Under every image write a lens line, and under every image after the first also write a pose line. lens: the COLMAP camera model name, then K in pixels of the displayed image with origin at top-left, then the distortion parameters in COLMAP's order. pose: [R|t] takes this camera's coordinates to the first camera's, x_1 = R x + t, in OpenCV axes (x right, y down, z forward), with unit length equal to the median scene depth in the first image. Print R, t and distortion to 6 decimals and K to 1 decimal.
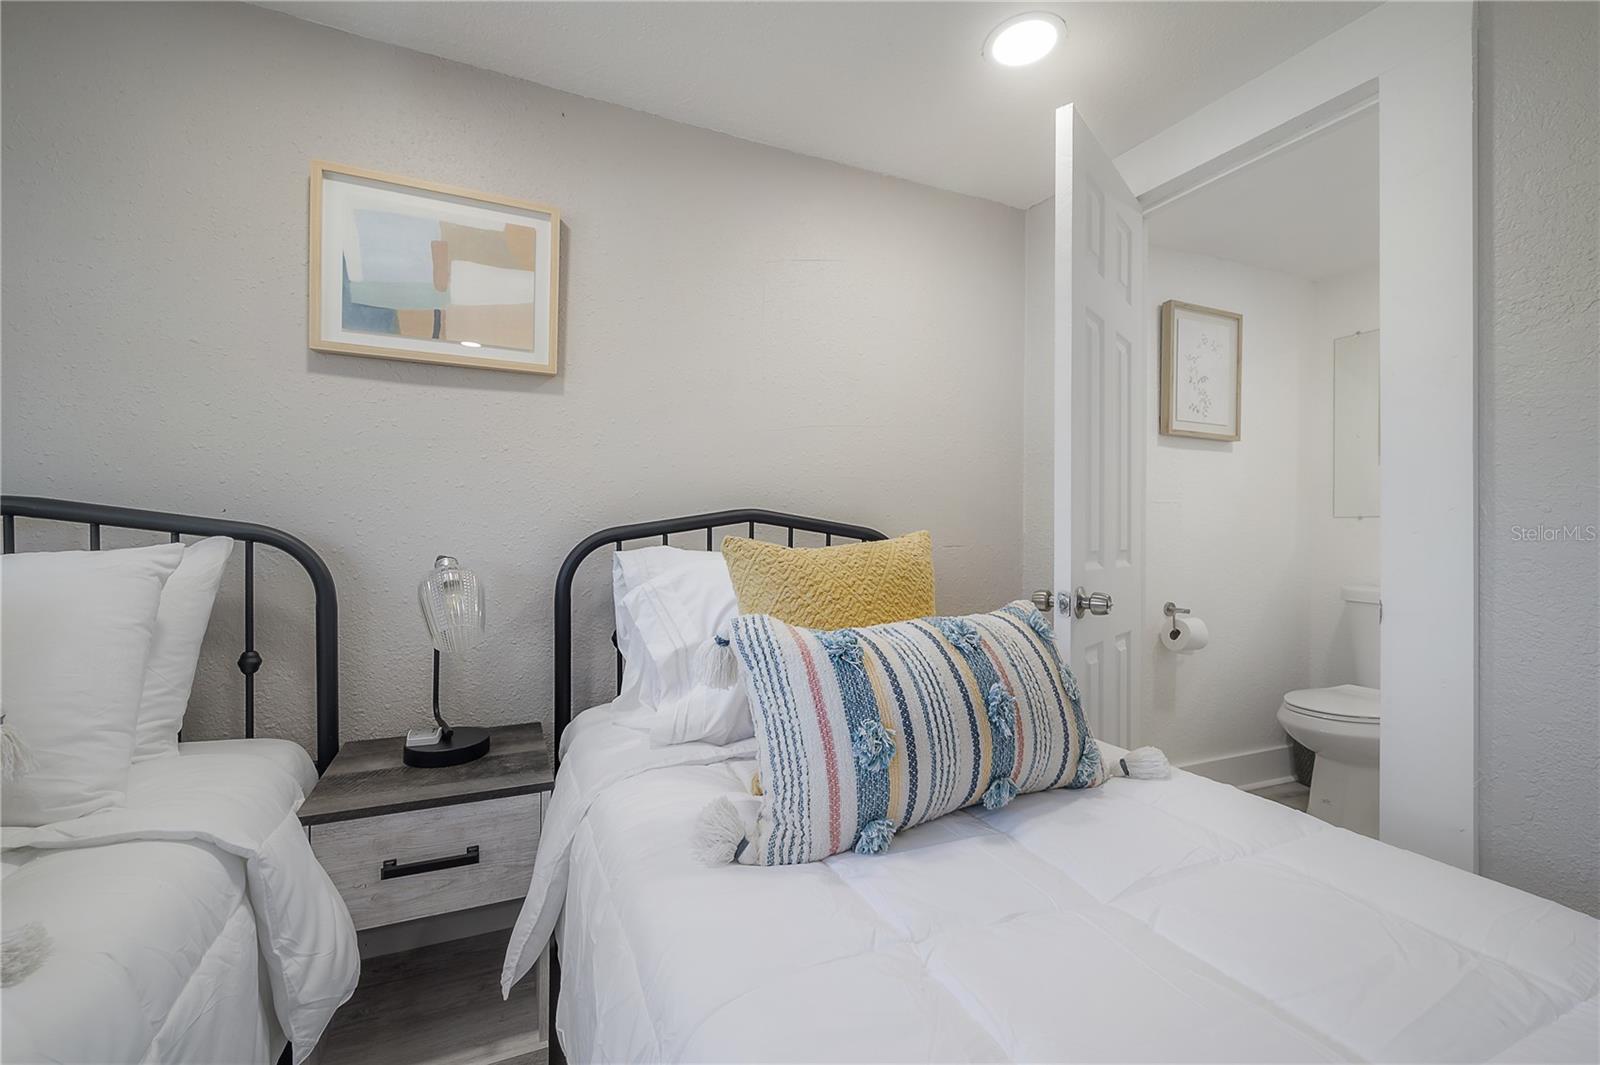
lens RADIAL K [[652.6, 0, 780.3], [0, 652.6, 531.9], [0, 0, 1]] dist [-0.001938, 0.000295]
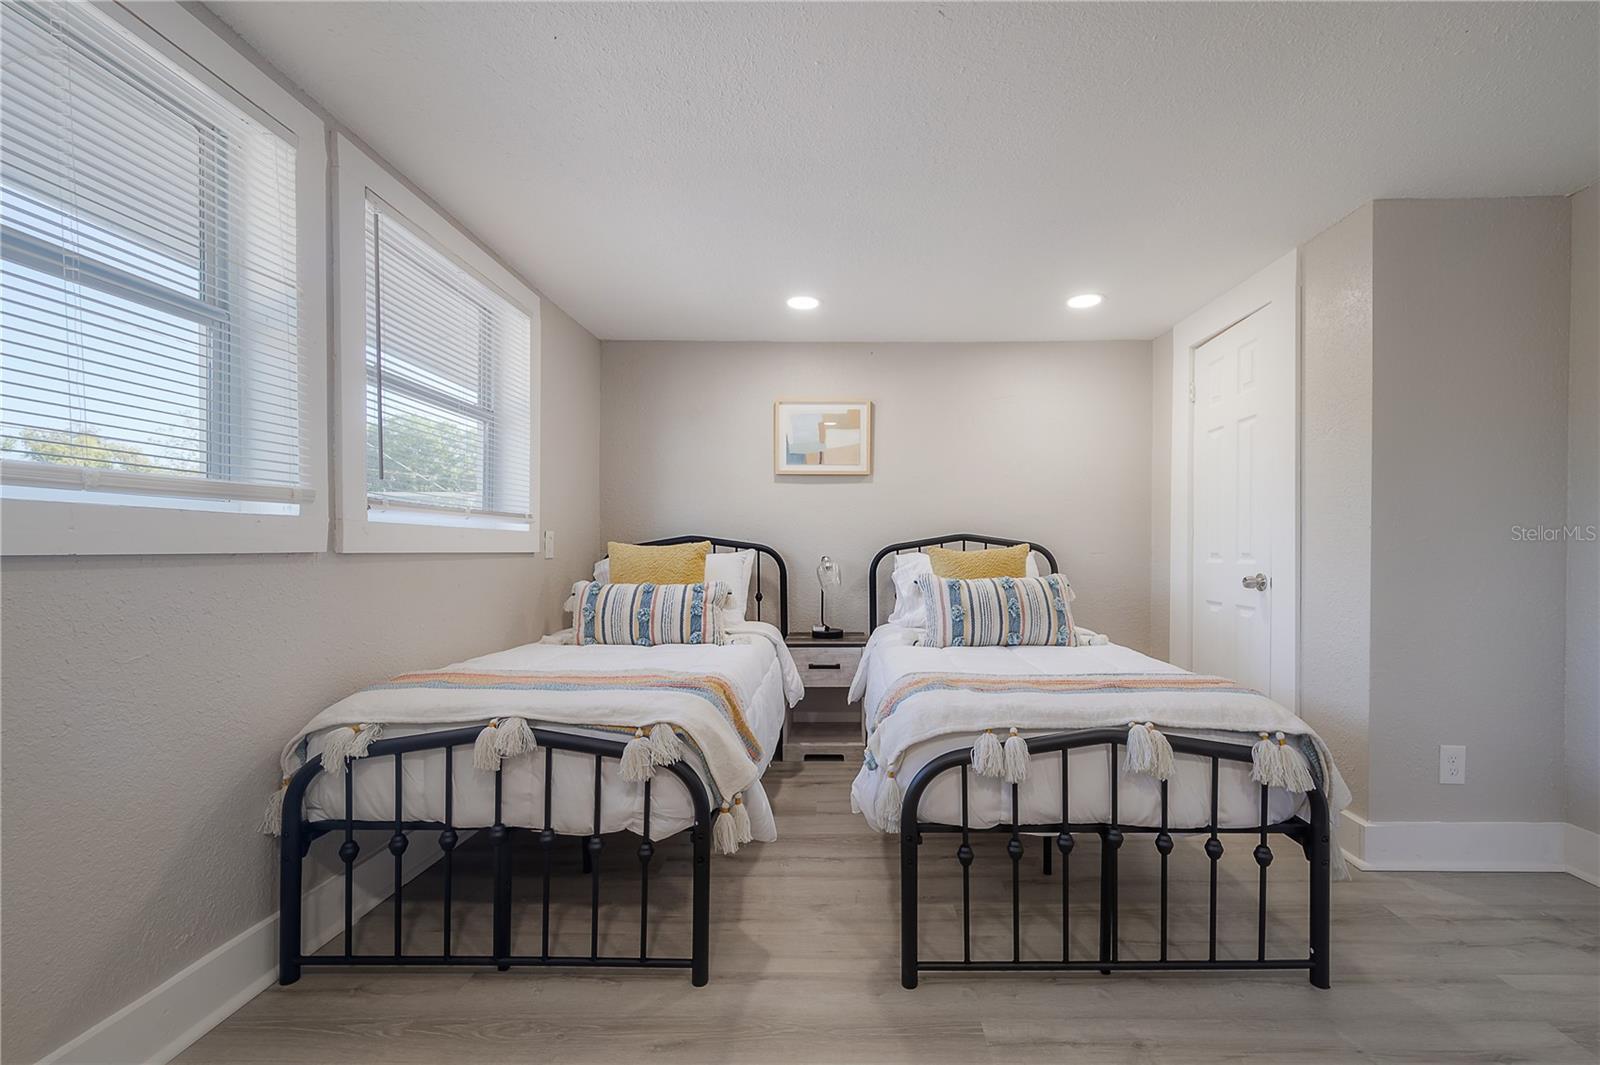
lens RADIAL K [[652.6, 0, 856.4], [0, 652.6, 563.2], [0, 0, 1]] dist [-0.001938, 0.000295]
pose [[0.923977, -0.001805, -0.382443, 0.538227], [0.008650, 0.999832, 0.016178, 0.024447], [0.382350, -0.018257, 0.923837, -1.241086]]
